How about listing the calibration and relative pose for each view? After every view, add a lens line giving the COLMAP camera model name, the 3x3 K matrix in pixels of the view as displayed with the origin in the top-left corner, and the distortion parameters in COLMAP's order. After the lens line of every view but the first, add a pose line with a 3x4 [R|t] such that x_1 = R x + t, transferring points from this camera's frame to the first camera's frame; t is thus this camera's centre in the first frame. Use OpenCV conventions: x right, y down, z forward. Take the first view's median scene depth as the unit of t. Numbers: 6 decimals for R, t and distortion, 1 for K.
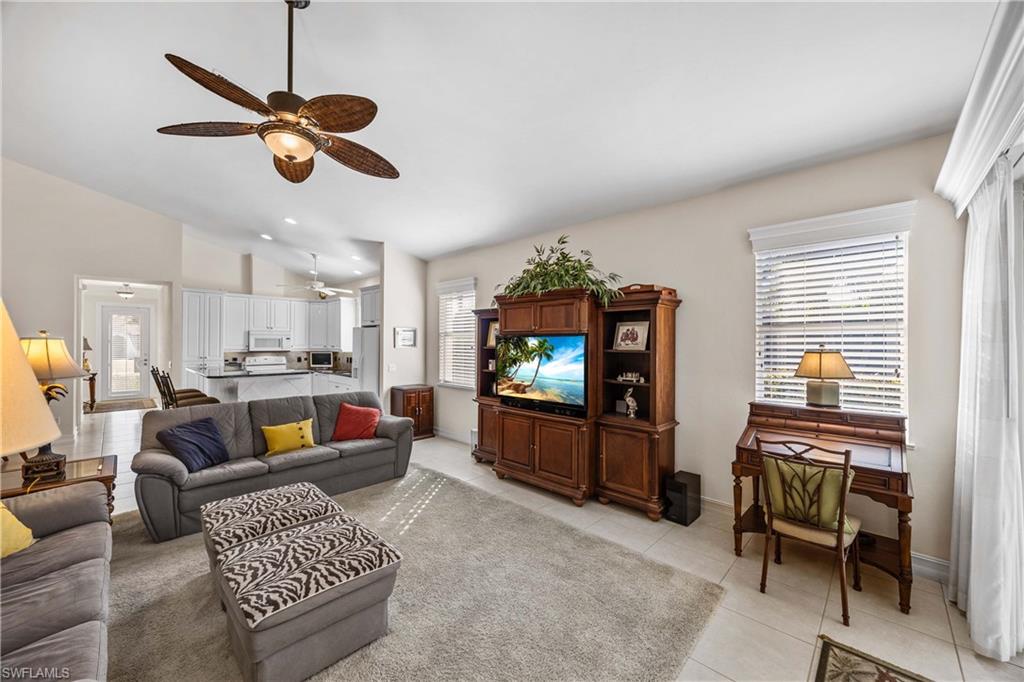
lens RADIAL K [[386.9, 0, 515.5], [0, 386.9, 339.0], [0, 0, 1]] dist [-0.007717, 0.001216]
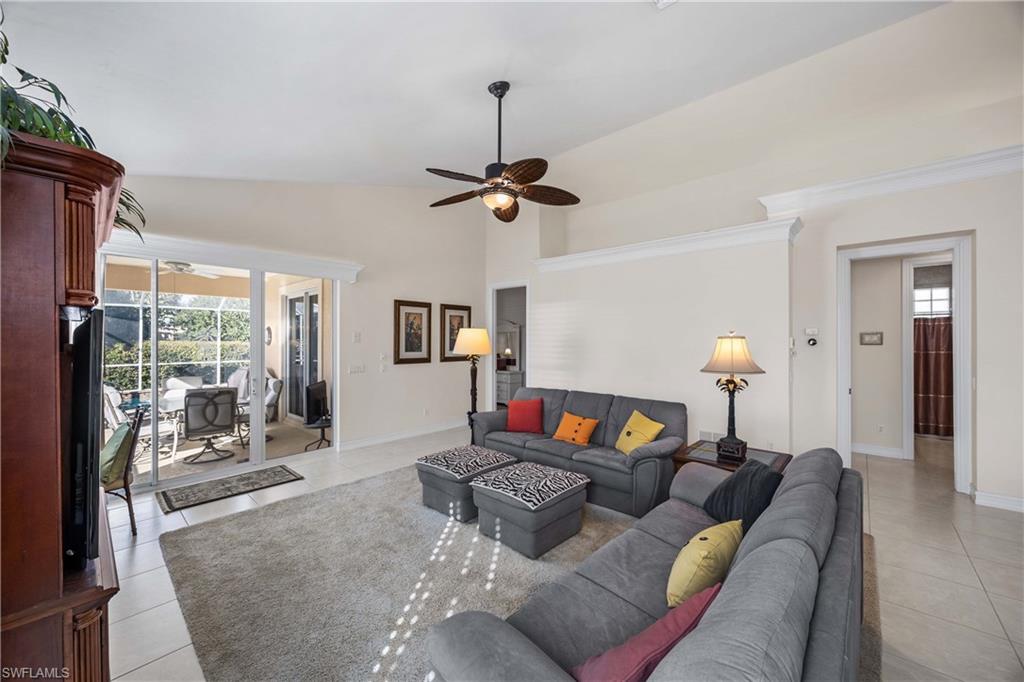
lens RADIAL K [[386.9, 0, 517.6], [0, 386.9, 342.2], [0, 0, 1]] dist [-0.007717, 0.001216]
pose [[-0.999605, -0.004620, -0.027736, -0.379999], [-0.004379, 0.999952, -0.008745, 0.013927], [0.027775, -0.008620, -0.999577, 1.489279]]
